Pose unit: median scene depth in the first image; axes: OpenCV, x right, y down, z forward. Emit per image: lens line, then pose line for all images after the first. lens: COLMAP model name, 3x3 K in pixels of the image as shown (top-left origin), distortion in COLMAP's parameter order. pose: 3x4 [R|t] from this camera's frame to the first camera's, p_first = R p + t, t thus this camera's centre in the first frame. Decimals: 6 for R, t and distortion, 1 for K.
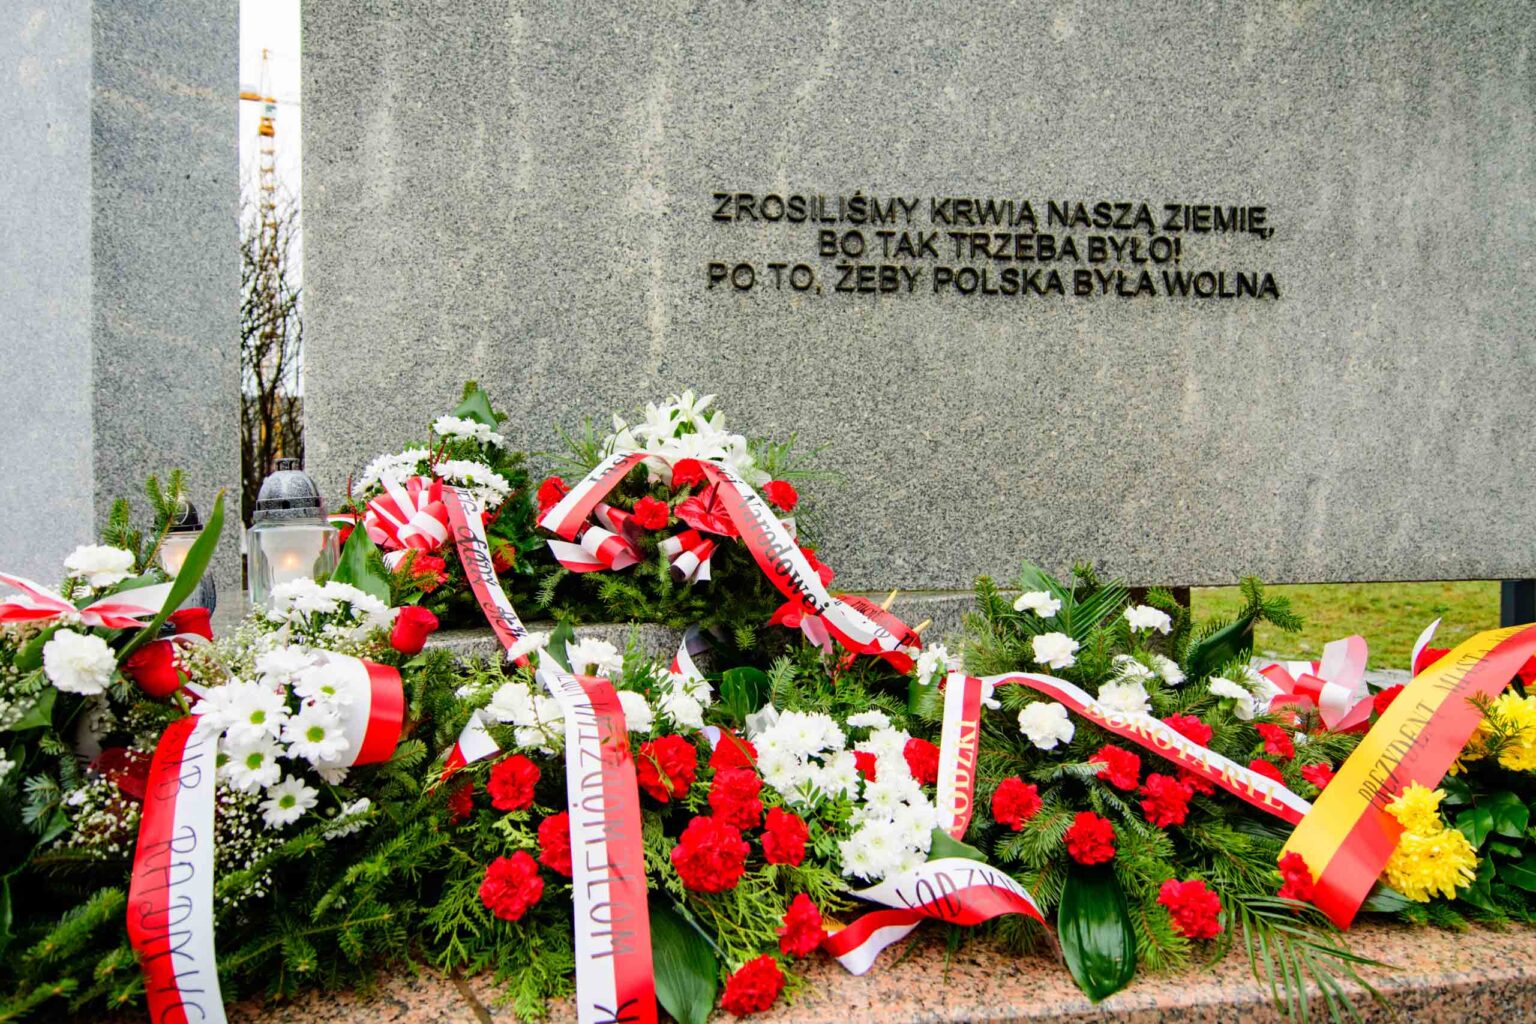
lens RADIAL K [[937.9, 0, 766.8], [0, 937.9, 516.6], [0, 0, 1]] dist [-0.015174, -0.000848]
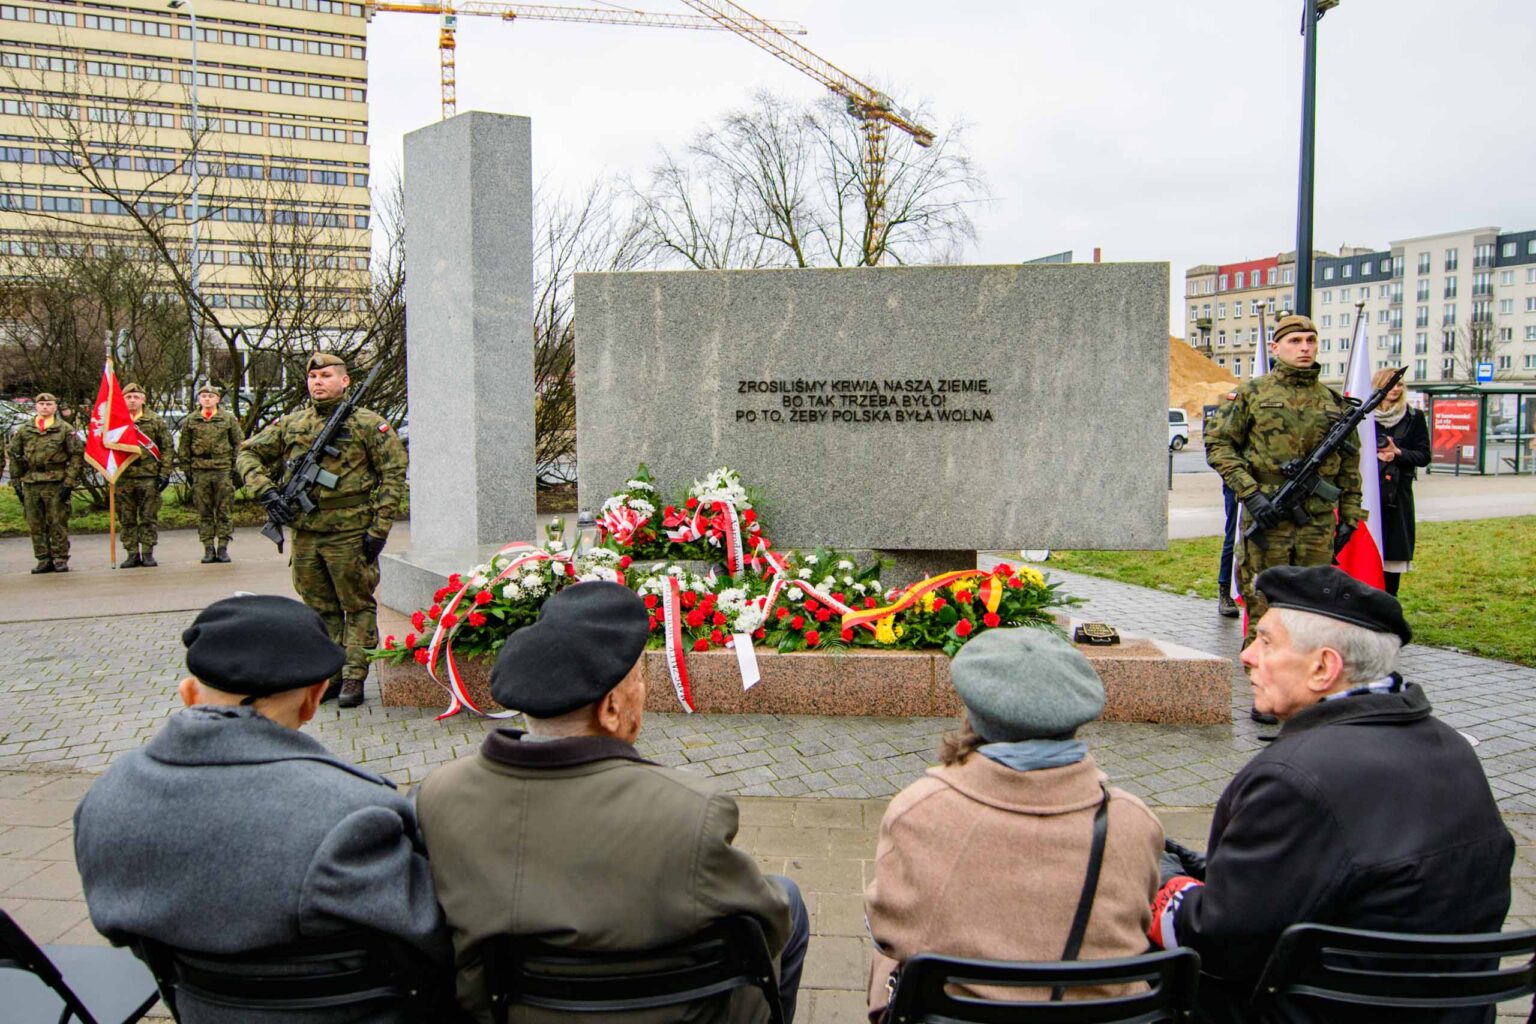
lens RADIAL K [[937.9, 0, 768.6], [0, 937.9, 512.2], [0, 0, 1]] dist [-0.015174, -0.000848]
pose [[0.984575, 0.021244, -0.173669, 0.434664], [-0.007661, 0.996884, 0.078514, -0.197301], [0.174795, -0.075972, 0.981669, -1.341571]]
